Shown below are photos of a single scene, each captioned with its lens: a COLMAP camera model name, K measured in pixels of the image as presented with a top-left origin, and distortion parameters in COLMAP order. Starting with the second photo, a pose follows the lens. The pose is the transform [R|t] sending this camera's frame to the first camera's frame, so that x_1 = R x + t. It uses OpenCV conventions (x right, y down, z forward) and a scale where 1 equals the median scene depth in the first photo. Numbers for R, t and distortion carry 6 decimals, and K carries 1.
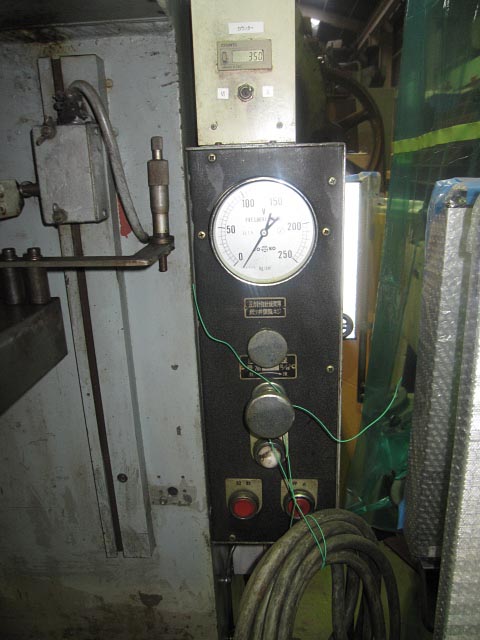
lens RADIAL K [[531.4, 0, 240.0], [0, 531.4, 320.0], [0, 0, 1]] dist [-0.055870, 0.016539]
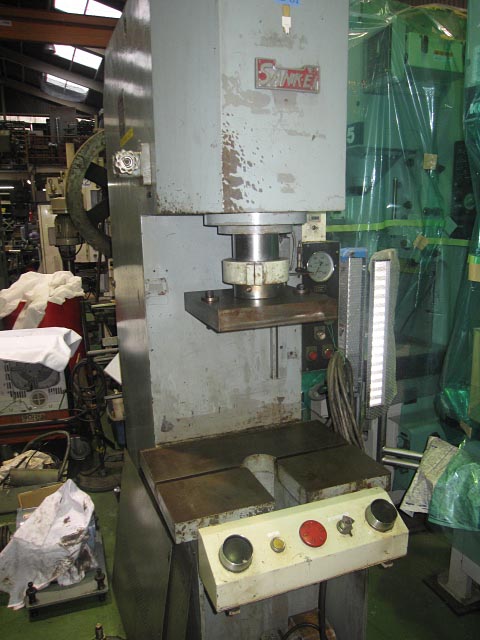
lens RADIAL K [[531.4, 0, 240.0], [0, 531.4, 320.0], [0, 0, 1]] dist [-0.055870, 0.016539]
pose [[0.905826, -0.059012, 0.419520, -1.657507], [0.106236, 0.990251, -0.090091, 0.381352], [-0.410113, 0.126175, 0.903265, -1.637187]]
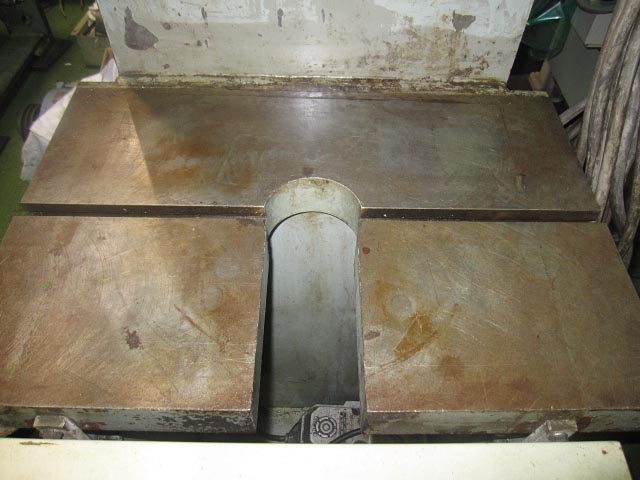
lens RADIAL K [[531.4, 0, 319.8], [0, 531.4, 226.8], [0, 0, 1]] dist [-0.055870, 0.016539]
pose [[0.995282, -0.005177, 0.096886, -0.584127], [-0.048215, 0.840160, 0.540191, 0.370041], [-0.084196, -0.542314, 0.835947, -0.013457]]
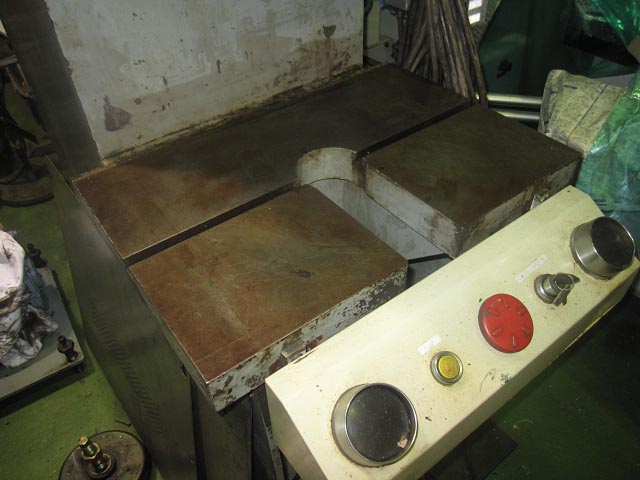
lens RADIAL K [[531.4, 0, 319.8], [0, 531.4, 226.8], [0, 0, 1]] dist [-0.055870, 0.016539]
pose [[0.761416, -0.406286, 0.505151, -1.243718], [0.189666, 0.884757, 0.425713, 0.424763], [-0.619897, -0.228335, 0.750727, -0.210573]]
